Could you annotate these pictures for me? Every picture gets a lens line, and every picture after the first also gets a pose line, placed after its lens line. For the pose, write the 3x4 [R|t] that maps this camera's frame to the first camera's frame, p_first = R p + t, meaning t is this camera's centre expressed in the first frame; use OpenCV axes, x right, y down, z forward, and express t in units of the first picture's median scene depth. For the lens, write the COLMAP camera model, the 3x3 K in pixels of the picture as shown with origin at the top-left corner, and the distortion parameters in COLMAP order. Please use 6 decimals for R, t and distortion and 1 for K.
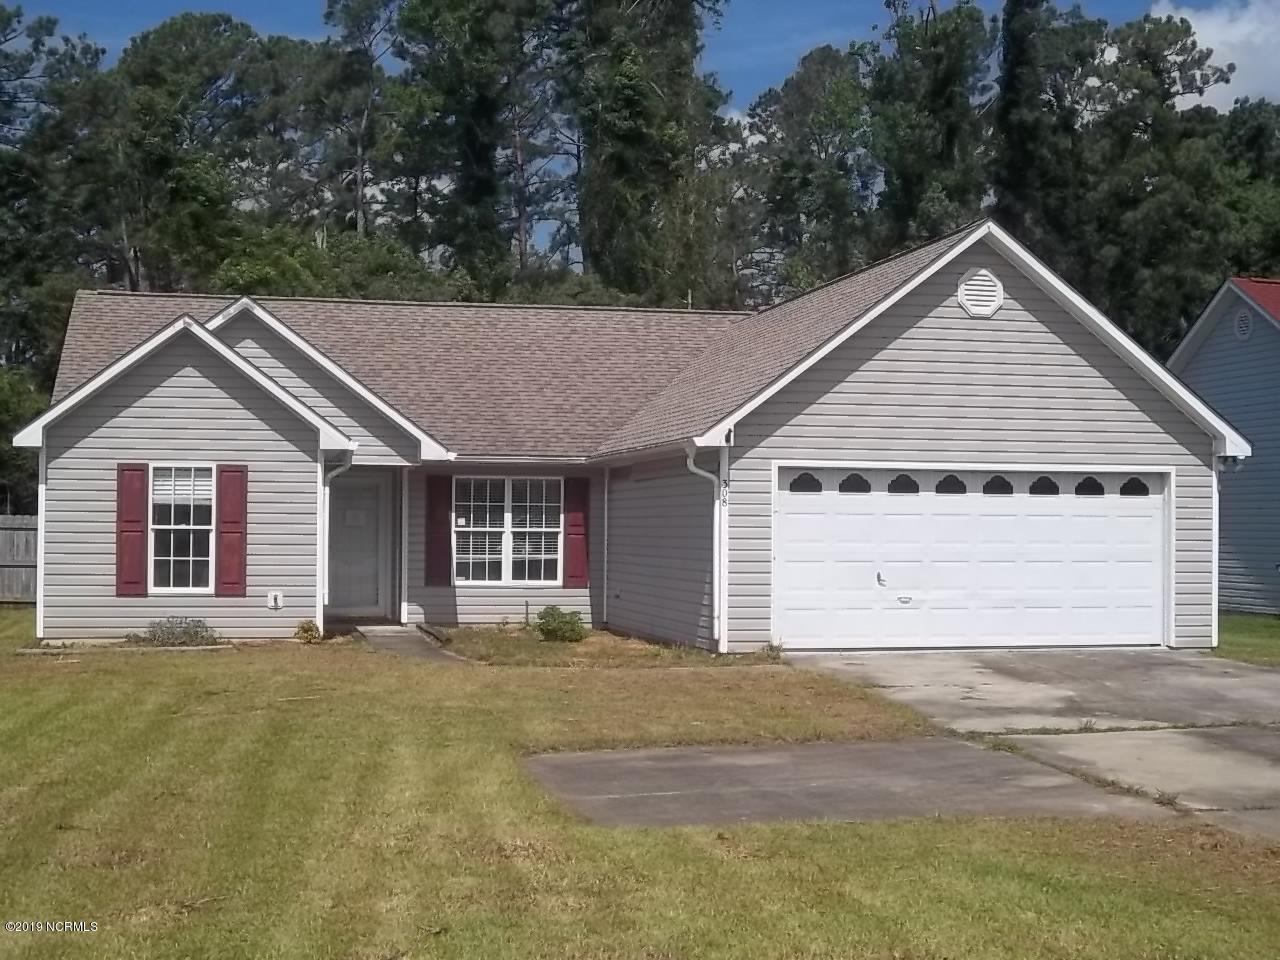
lens RADIAL K [[1793.9, 0, 633.9], [0, 1793.9, 522.6], [0, 0, 1]] dist [-0.147399, 0.042956]
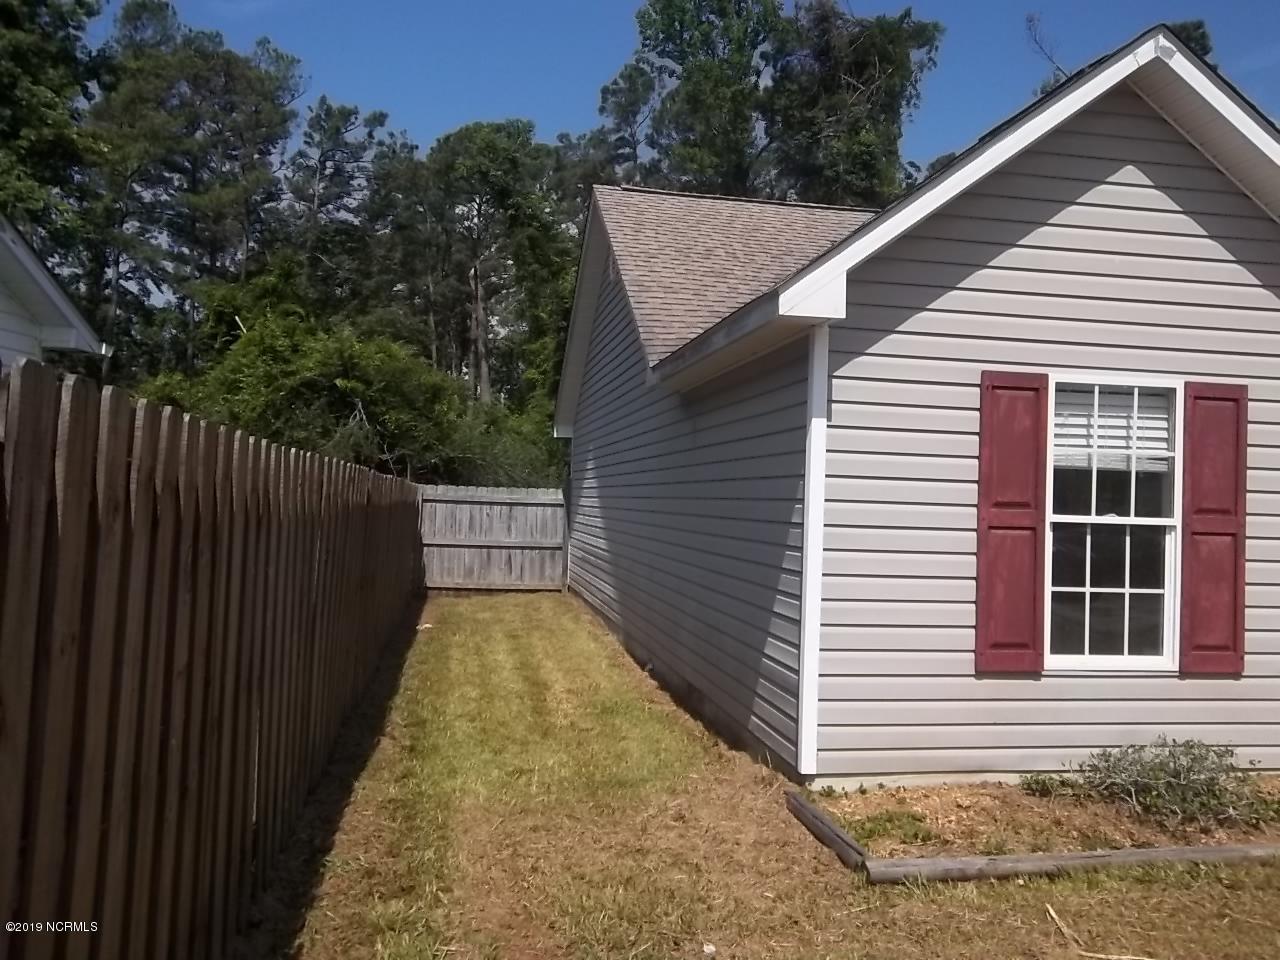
lens RADIAL K [[1074.0, 0, 640.0], [0, 1074.0, 480.0], [0, 0, 1]] dist [-0.000658, 0.014785]
pose [[0.998832, 0.024372, -0.041731, -0.304783], [-0.025106, 0.999538, -0.017148, 0.000068], [0.041294, 0.018175, 0.998982, 0.612482]]
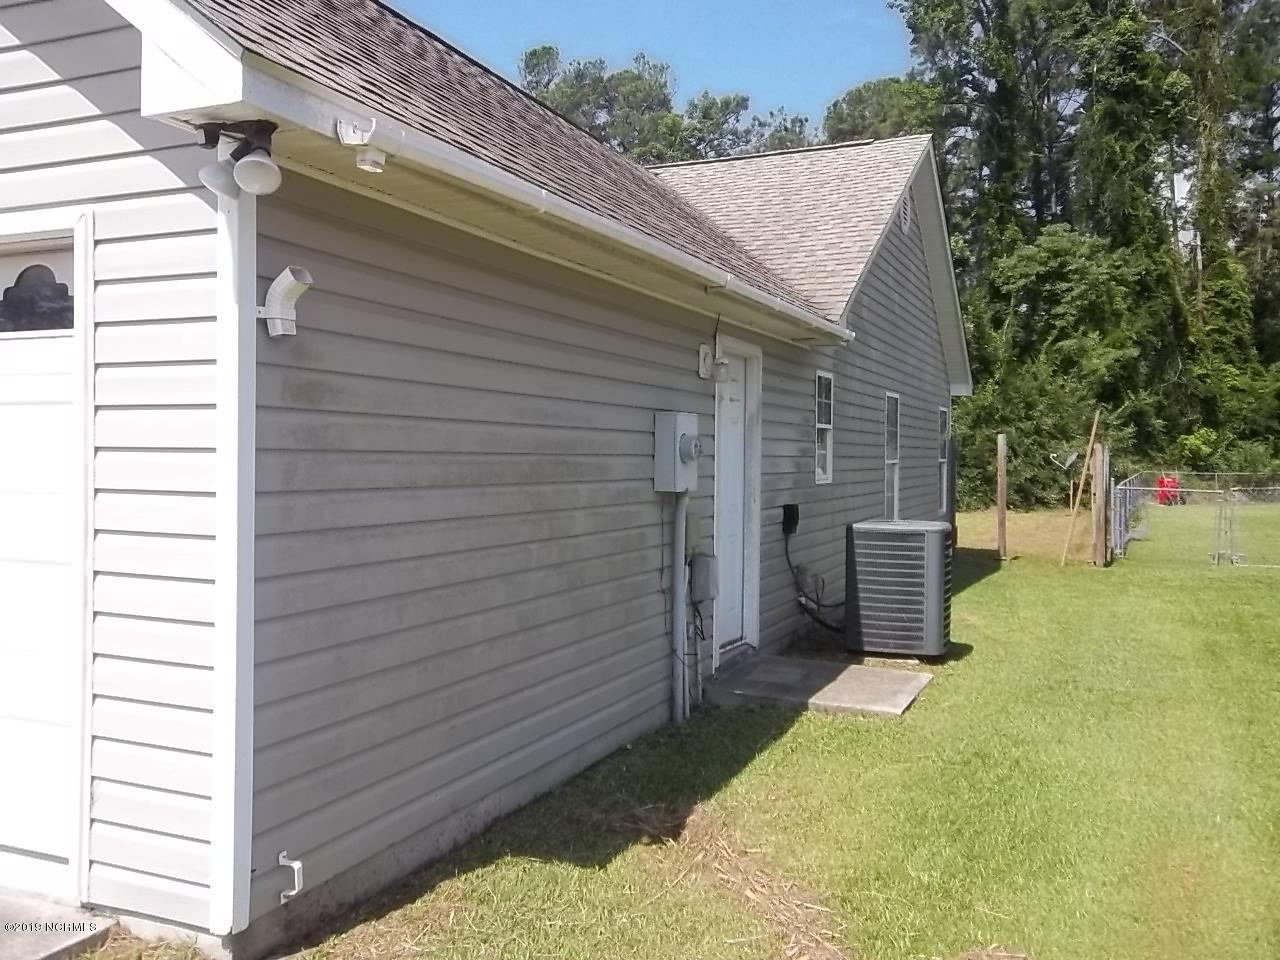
lens RADIAL K [[1088.6, 0, 640.0], [0, 1088.6, 480.0], [0, 0, 1]] dist [-0.003698, 0.012575]
pose [[0.806280, 0.011848, -0.591415, 0.375865], [0.000564, 0.999784, 0.020798, 0.003418], [0.591534, -0.017103, 0.806099, 0.746948]]
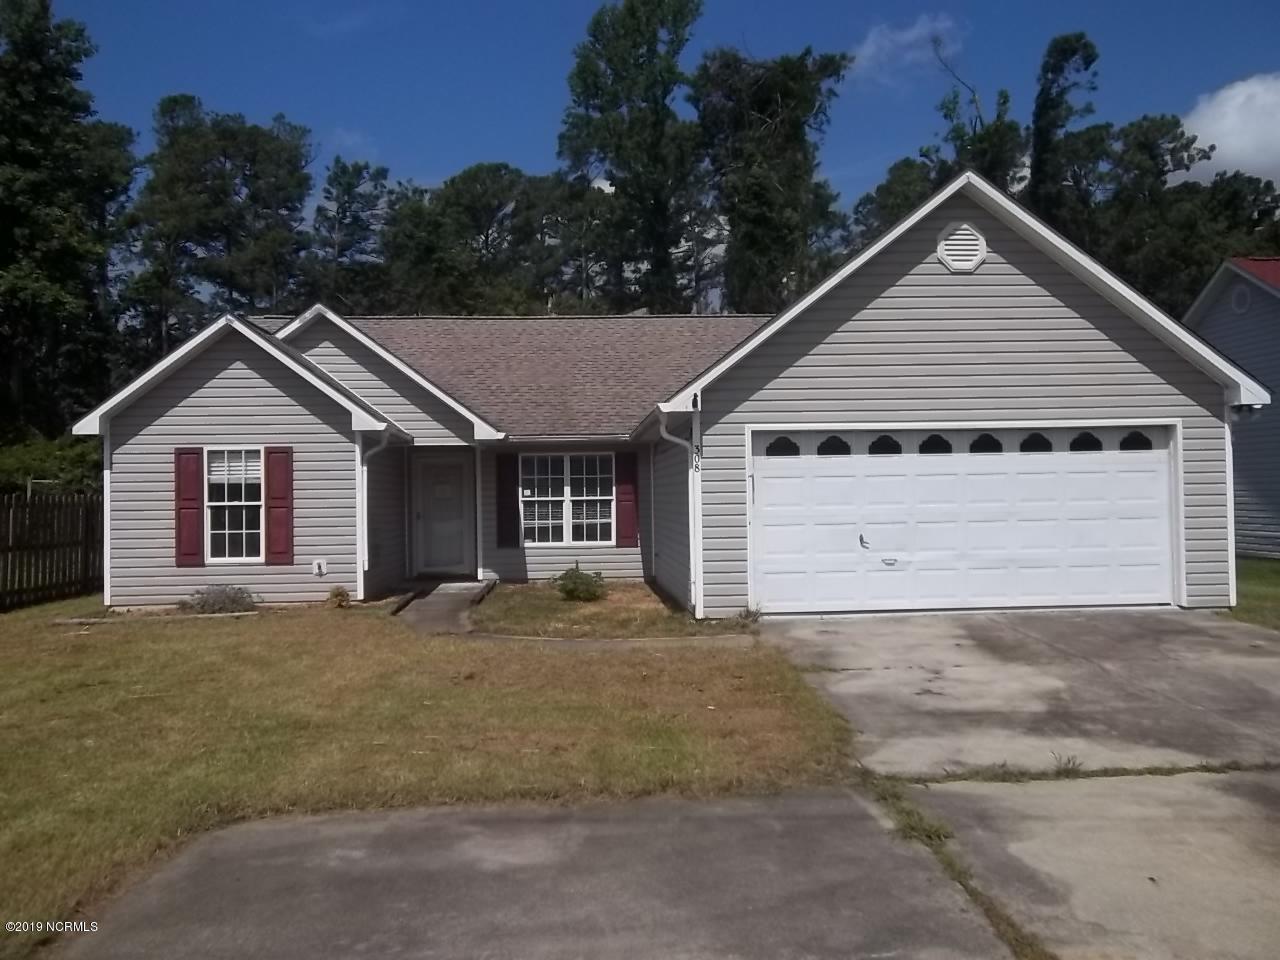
lens RADIAL K [[1088.6, 0, 640.0], [0, 1088.6, 480.0], [0, 0, 1]] dist [-0.003698, 0.012575]
pose [[0.987411, -0.024785, -0.156224, 0.088553], [0.023183, 0.999658, -0.012063, 0.001570], [0.156469, 0.008289, 0.987648, 0.306362]]
